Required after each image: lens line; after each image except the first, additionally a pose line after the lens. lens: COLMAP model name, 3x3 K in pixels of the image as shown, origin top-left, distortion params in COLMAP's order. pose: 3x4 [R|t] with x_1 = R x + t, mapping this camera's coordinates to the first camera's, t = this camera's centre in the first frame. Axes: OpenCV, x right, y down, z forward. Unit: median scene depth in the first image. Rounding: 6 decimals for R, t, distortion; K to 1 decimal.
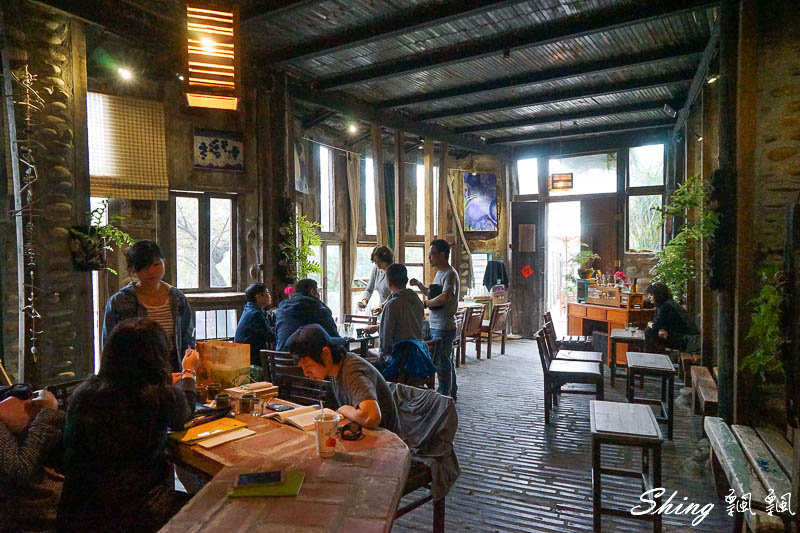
lens RADIAL K [[530.4, 0, 399.5], [0, 530.4, 265.4], [0, 0, 1]] dist [0.004517, 0.000430]
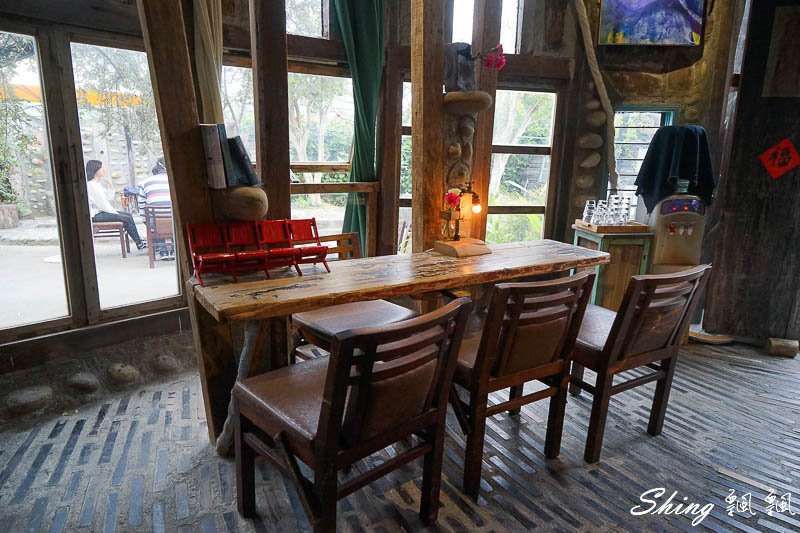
lens RADIAL K [[530.4, 0, 399.2], [0, 530.4, 270.3], [0, 0, 1]] dist [0.004517, 0.000430]
pose [[0.944630, 0.092143, -0.314935, 0.122108], [-0.027771, 0.978771, 0.203068, 0.018415], [0.326960, -0.183078, 0.927135, 0.582876]]
